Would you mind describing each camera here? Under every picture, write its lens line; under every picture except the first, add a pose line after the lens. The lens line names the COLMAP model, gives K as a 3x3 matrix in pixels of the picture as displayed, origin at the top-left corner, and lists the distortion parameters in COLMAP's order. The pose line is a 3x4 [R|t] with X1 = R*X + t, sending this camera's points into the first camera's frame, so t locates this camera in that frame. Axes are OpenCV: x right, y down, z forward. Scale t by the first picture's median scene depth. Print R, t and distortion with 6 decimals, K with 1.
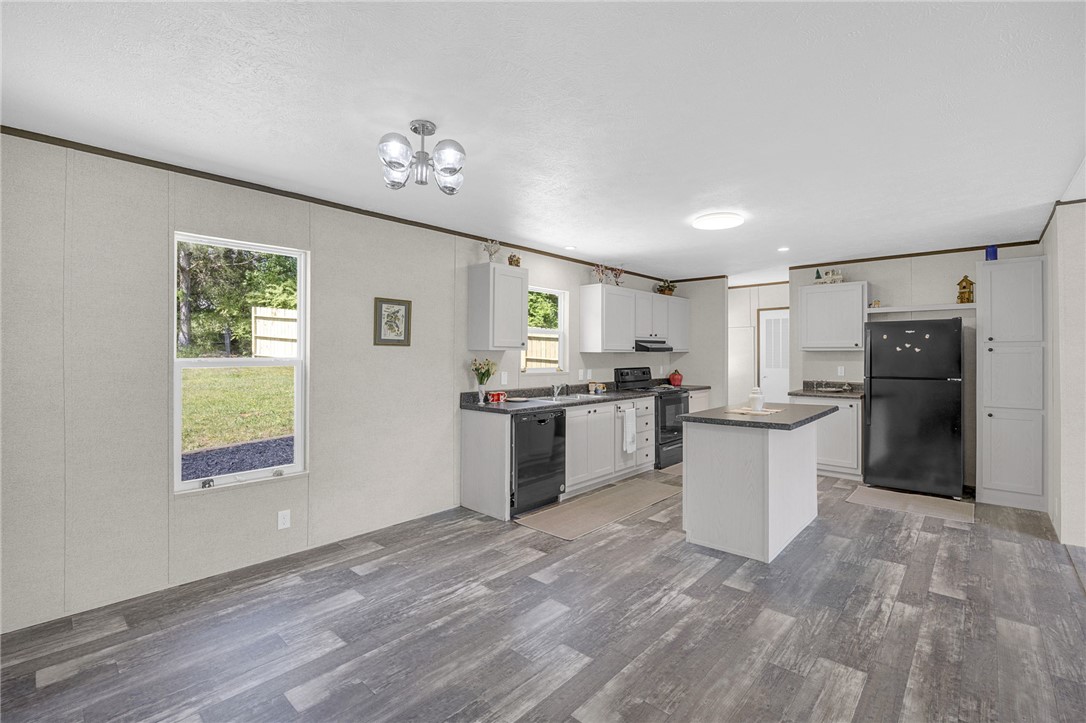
lens RADIAL K [[480.9, 0, 541.4], [0, 480.9, 347.3], [0, 0, 1]] dist [-0.017419, 0.000711]
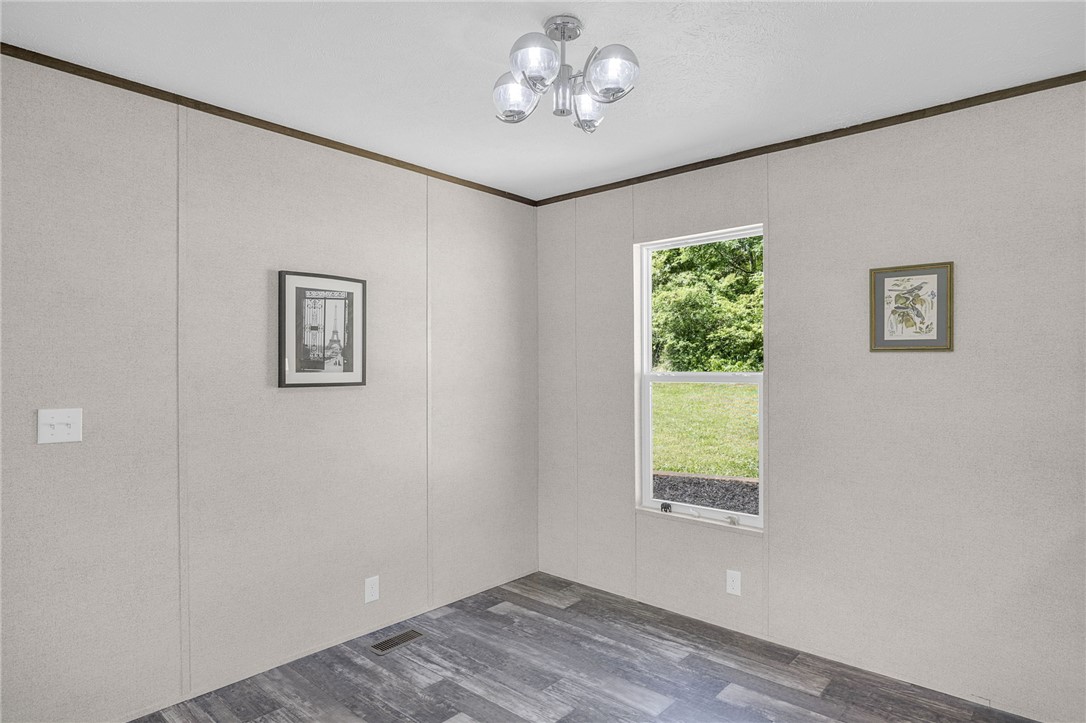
lens RADIAL K [[599.0, 0, 544.4], [0, 599.0, 358.4], [0, 0, 1]] dist [-0.015129, 0.000844]
pose [[0.029054, -0.016584, -0.999440, 0.336853], [0.013494, 0.999778, -0.016197, 0.009424], [0.999487, -0.013016, 0.029271, 0.542995]]
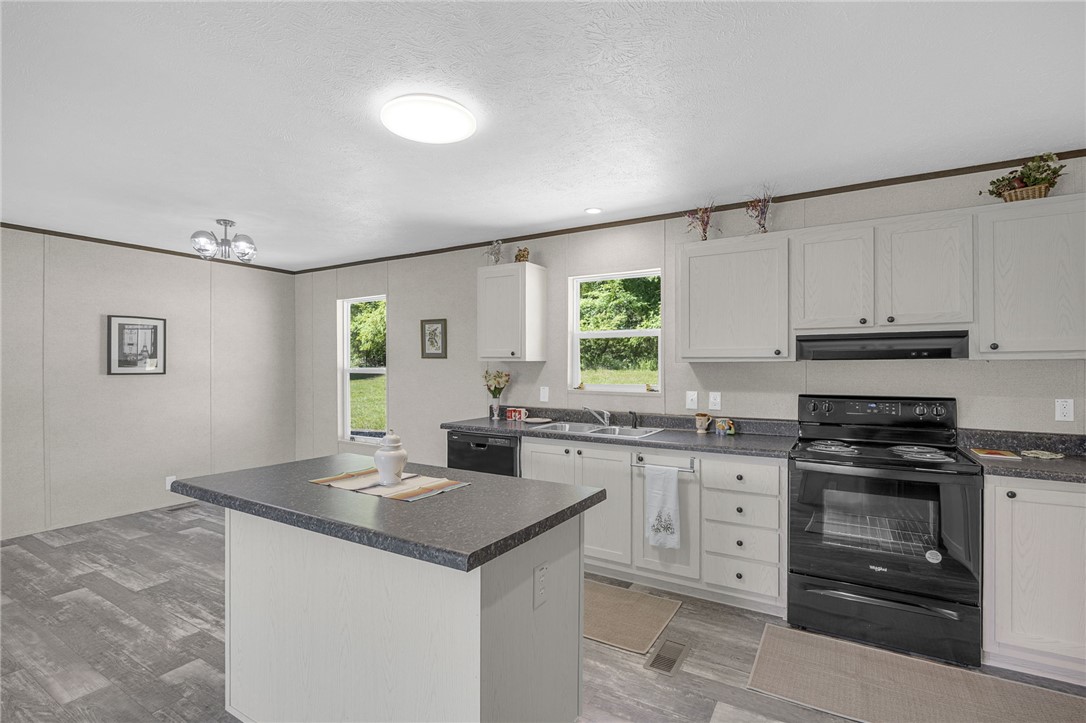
lens RADIAL K [[480.9, 0, 547.7], [0, 480.9, 360.7], [0, 0, 1]] dist [-0.017419, 0.000711]
pose [[0.223595, -0.014011, -0.974581, 0.879786], [0.010634, 0.999872, -0.011935, 0.018945], [0.974624, -0.007696, 0.223716, 0.967419]]
